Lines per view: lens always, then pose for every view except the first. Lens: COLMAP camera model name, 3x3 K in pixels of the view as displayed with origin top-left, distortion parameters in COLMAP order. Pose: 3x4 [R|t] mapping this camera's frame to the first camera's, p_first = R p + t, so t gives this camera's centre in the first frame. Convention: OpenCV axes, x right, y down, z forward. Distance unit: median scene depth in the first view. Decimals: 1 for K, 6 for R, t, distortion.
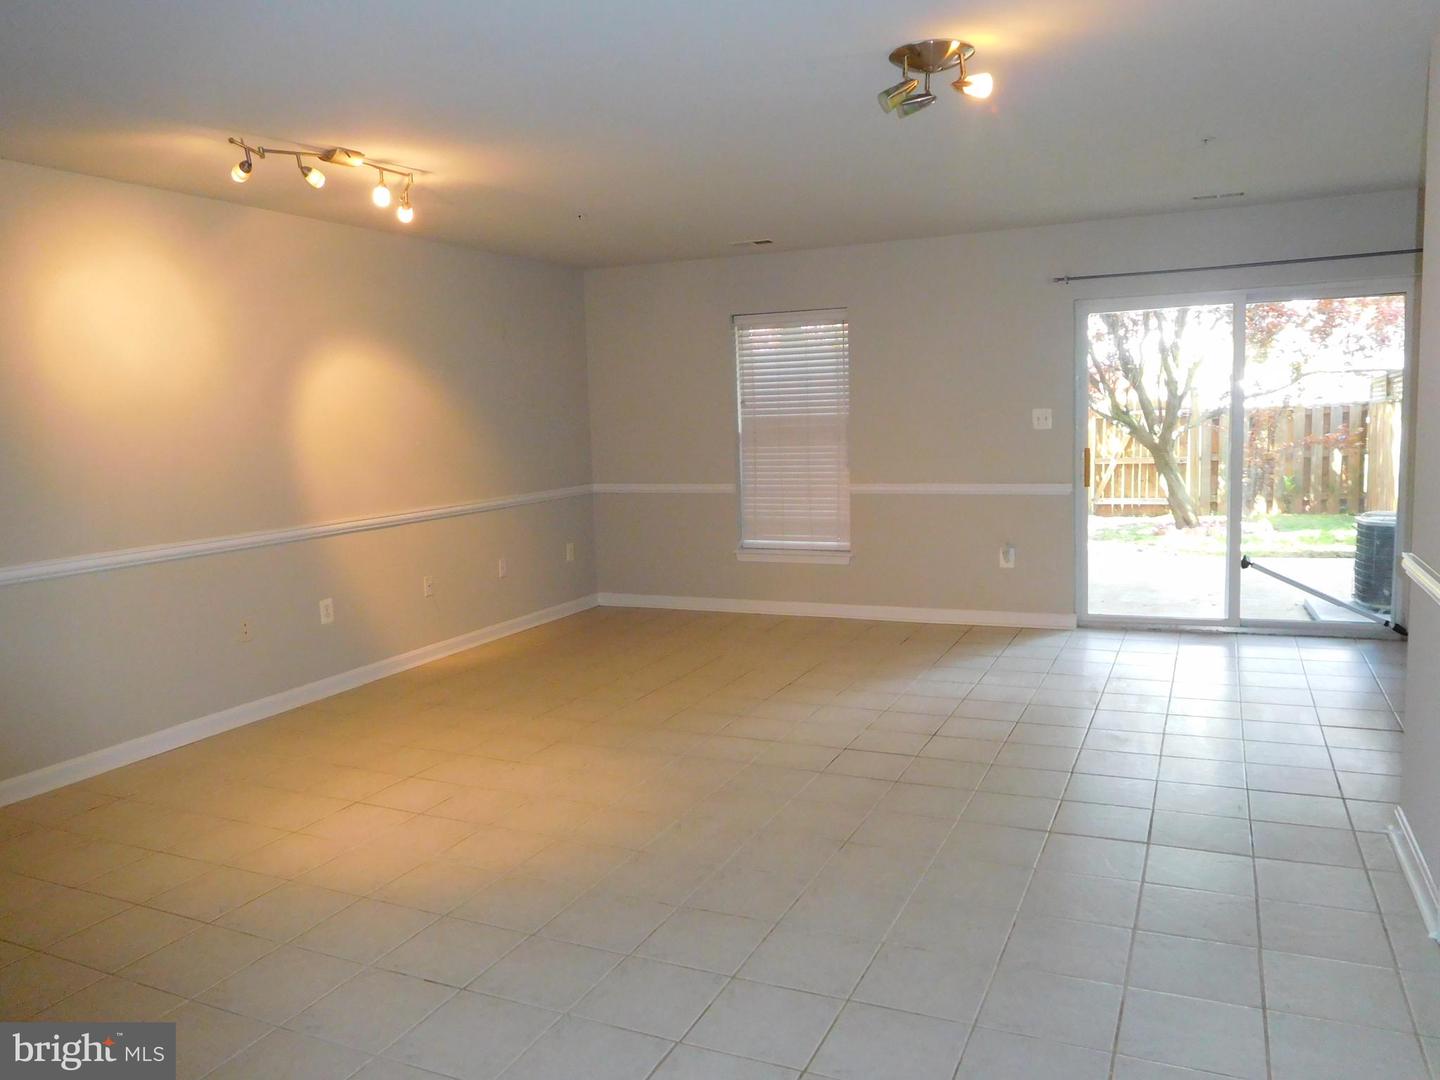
lens RADIAL K [[1070.7, 0, 720.0], [0, 1070.7, 540.0], [0, 0, 1]] dist [-0.024700, -0.003137]
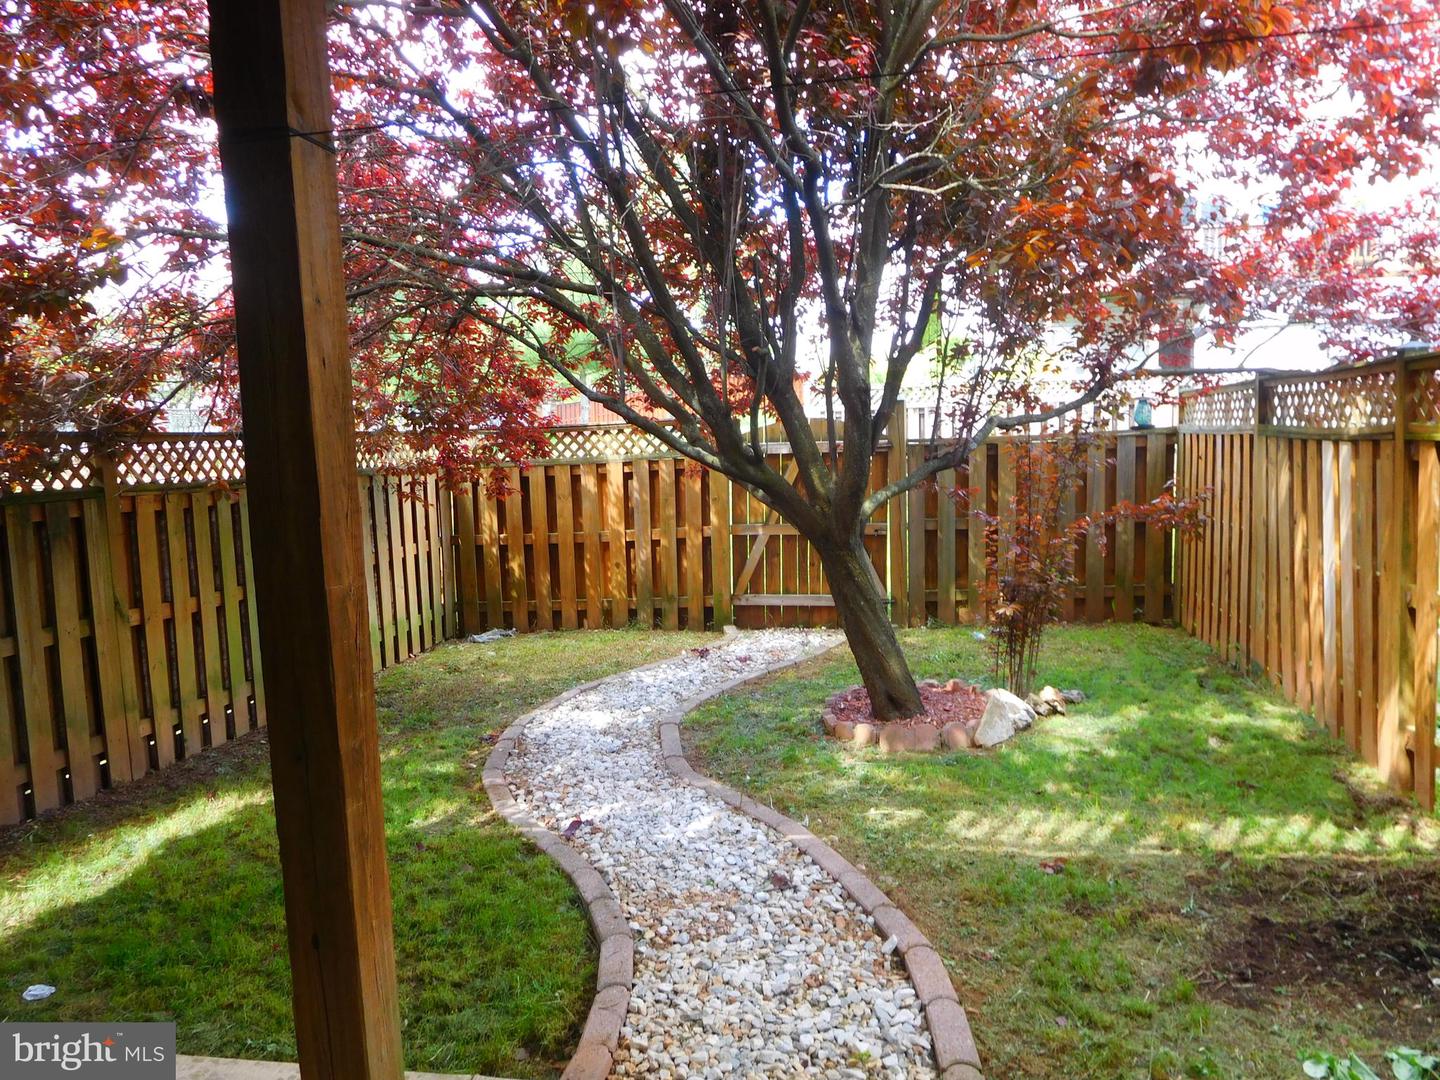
lens RADIAL K [[1070.7, 0, 720.0], [0, 1070.7, 540.0], [0, 0, 1]] dist [-0.024700, -0.003137]
pose [[0.964477, -0.019058, 0.263480, 0.203489], [0.023800, 0.999607, -0.014820, -0.063179], [-0.263094, 0.020564, 0.964551, 0.475010]]
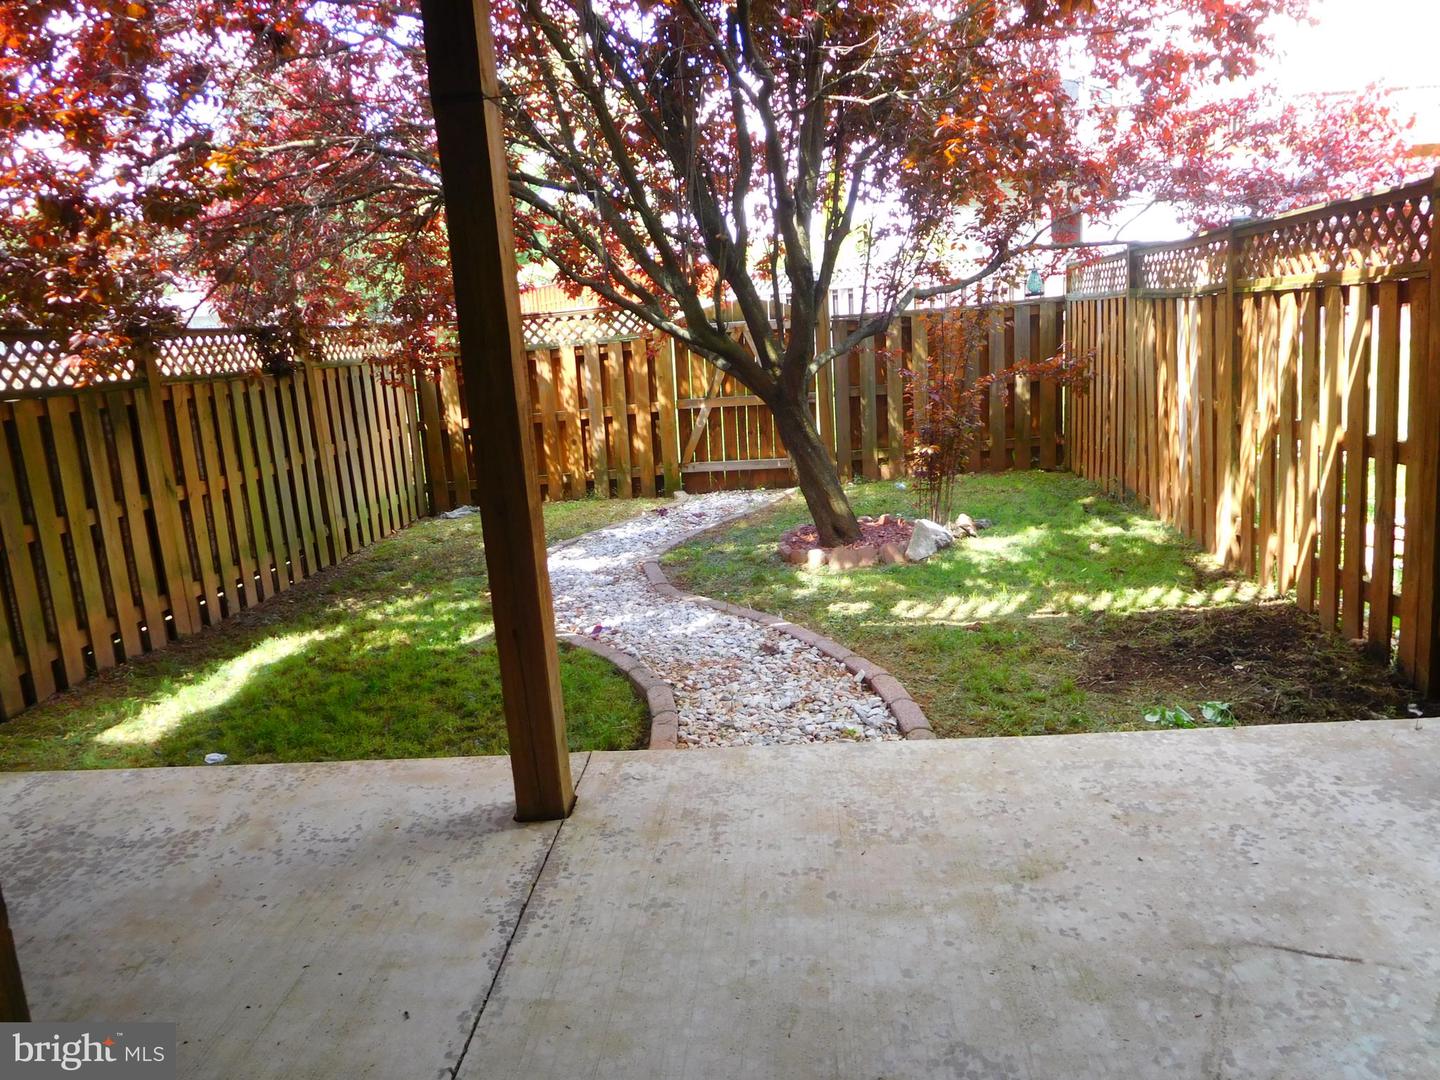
lens RADIAL K [[1060.5, 0, 723.9], [0, 1060.5, 540.2], [0, 0, 1]] dist [-0.021355, -0.004642]
pose [[0.935733, -0.096200, 0.339336, 0.164162], [0.069623, 0.993535, 0.089672, -0.051177], [-0.345768, -0.060284, 0.936381, 0.420778]]
